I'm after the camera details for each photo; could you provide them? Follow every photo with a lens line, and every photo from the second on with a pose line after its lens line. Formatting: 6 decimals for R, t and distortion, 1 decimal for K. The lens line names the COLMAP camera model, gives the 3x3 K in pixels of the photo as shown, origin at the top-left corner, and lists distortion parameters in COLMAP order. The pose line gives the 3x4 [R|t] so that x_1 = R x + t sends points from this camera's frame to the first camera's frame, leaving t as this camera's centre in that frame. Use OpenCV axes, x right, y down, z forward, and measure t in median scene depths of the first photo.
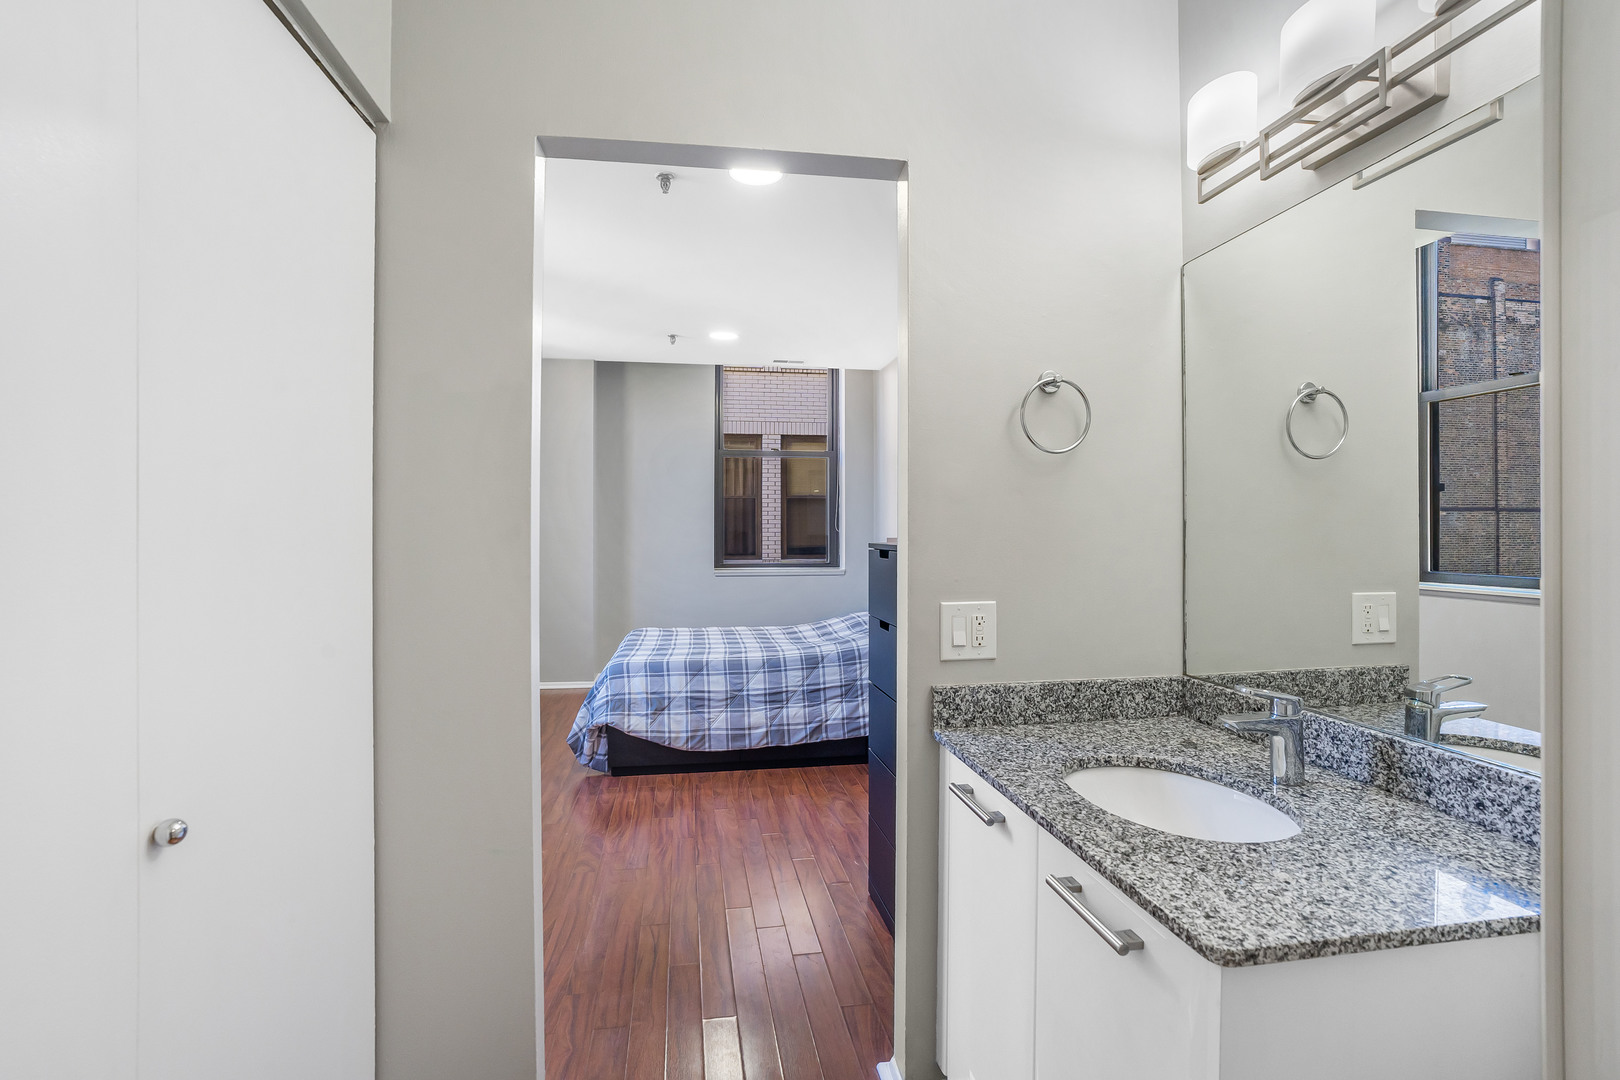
lens RADIAL K [[763.1, 0, 809.4], [0, 763.1, 531.2], [0, 0, 1]] dist [-0.048411, 0.011596]
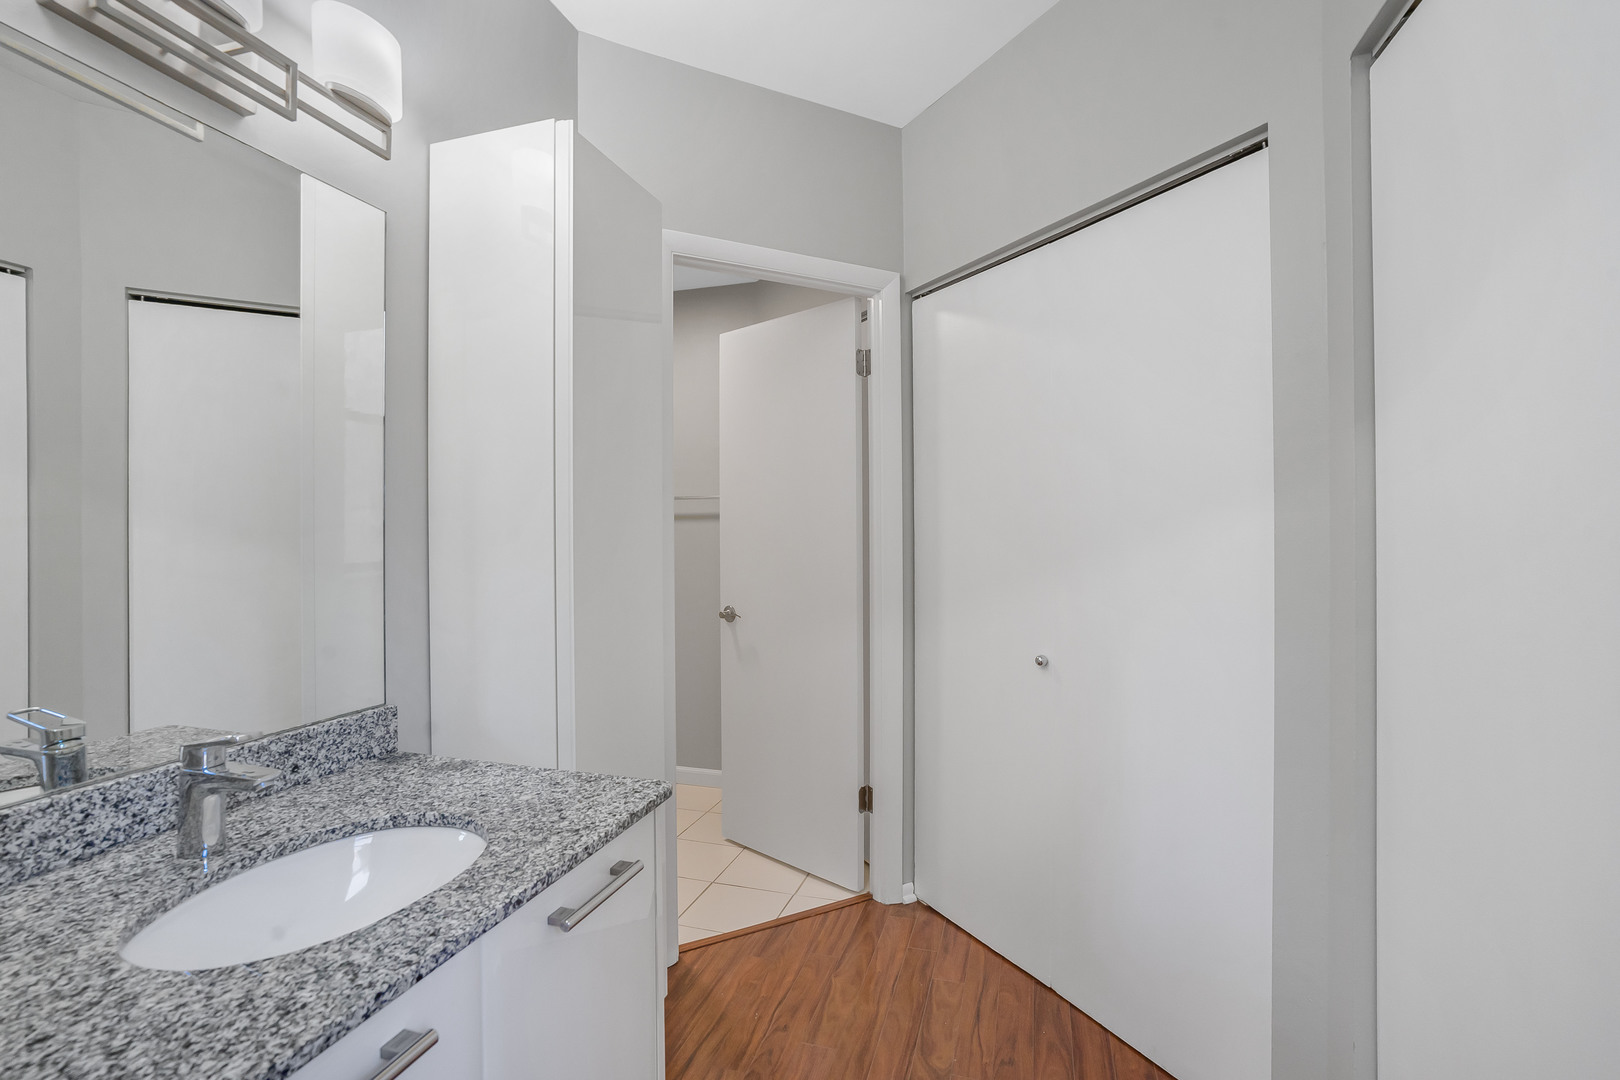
lens RADIAL K [[763.1, 0, 811.2], [0, 763.1, 533.1], [0, 0, 1]] dist [-0.048411, 0.011596]
pose [[-0.897940, 0.004062, 0.440098, -0.311545], [0.008521, 0.999930, 0.008157, 0.001476], [-0.440034, 0.011075, -0.897913, 1.601249]]
